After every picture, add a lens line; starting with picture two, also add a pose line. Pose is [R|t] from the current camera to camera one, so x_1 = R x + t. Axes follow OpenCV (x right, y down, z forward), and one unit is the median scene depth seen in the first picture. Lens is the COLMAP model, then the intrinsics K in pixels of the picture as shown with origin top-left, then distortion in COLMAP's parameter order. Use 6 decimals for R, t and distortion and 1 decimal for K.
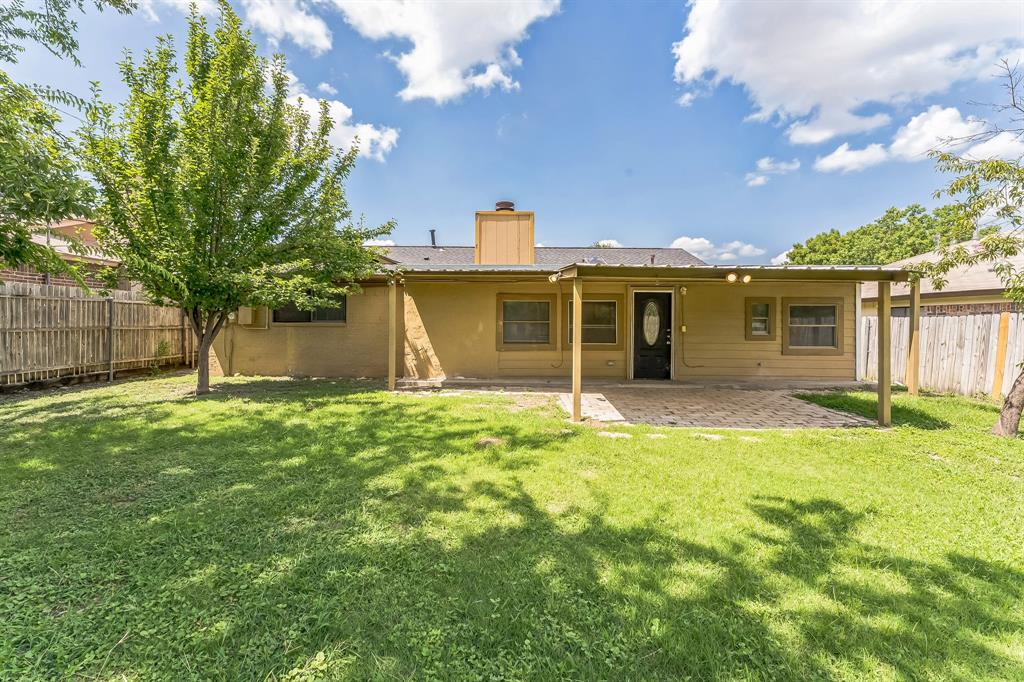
lens RADIAL K [[412.2, 0, 518.3], [0, 412.2, 334.0], [0, 0, 1]] dist [0.000412, 0.000099]
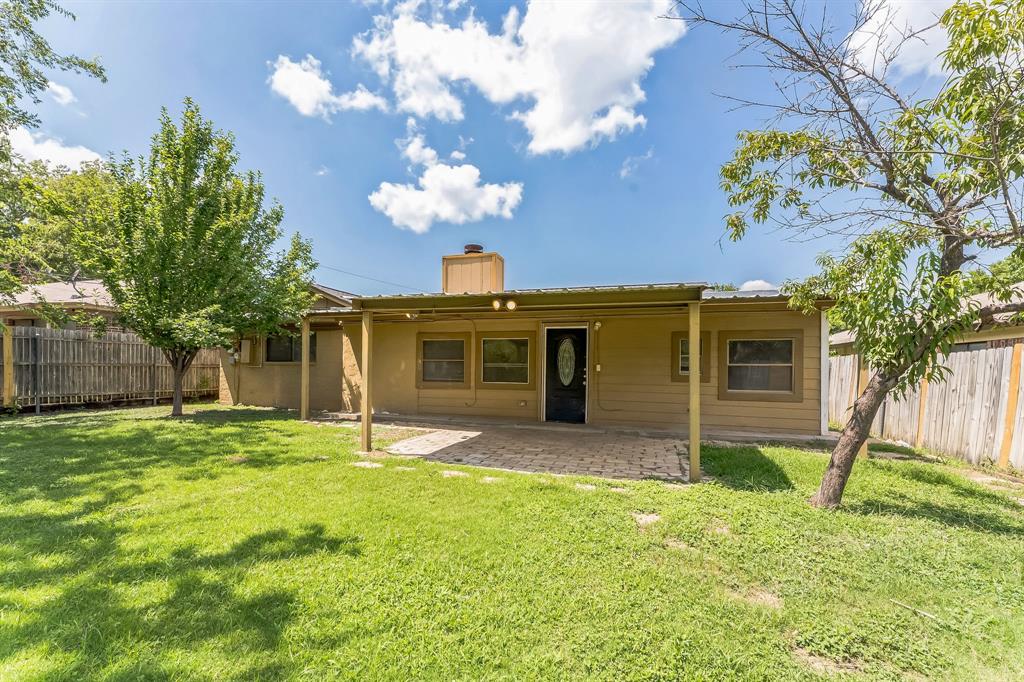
lens RADIAL K [[414.5, 0, 522.8], [0, 414.5, 378.8], [0, 0, 1]] dist [0.000897, -0.000026]
pose [[0.954968, 0.012820, -0.296433, 0.514085], [-0.015185, 0.999869, -0.005679, 0.019063], [0.296321, 0.009924, 0.955037, 0.080764]]
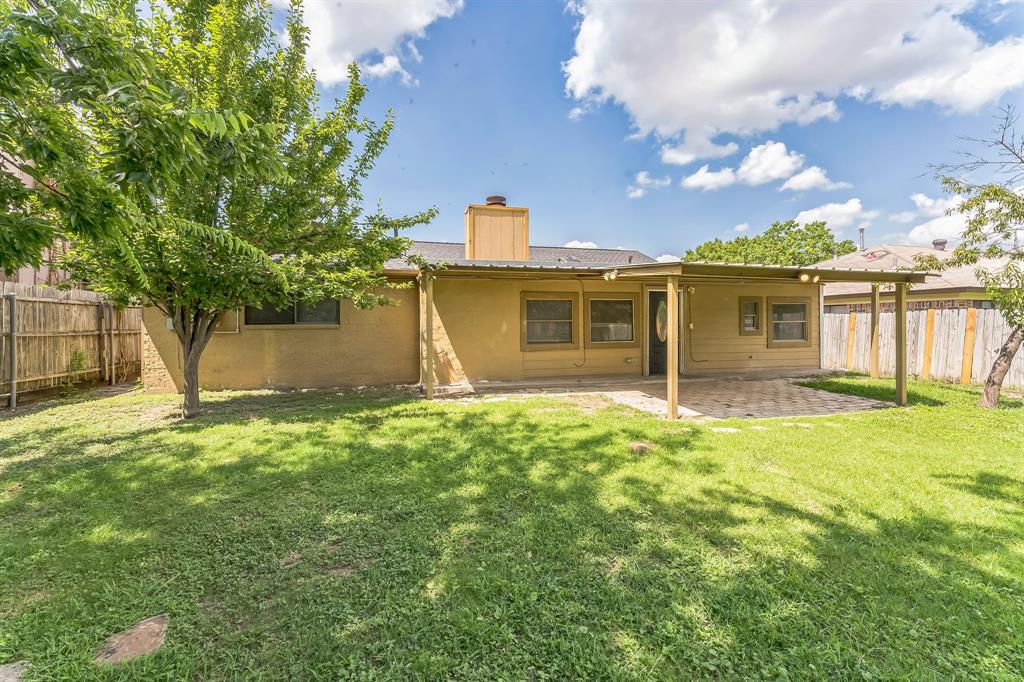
lens RADIAL K [[412.2, 0, 518.3], [0, 412.2, 334.0], [0, 0, 1]] dist [0.000412, 0.000099]
pose [[0.970967, -0.017819, 0.238548, -0.285462], [0.017746, 0.999840, 0.002454, -0.002198], [-0.238553, 0.001851, 0.971128, 0.075033]]
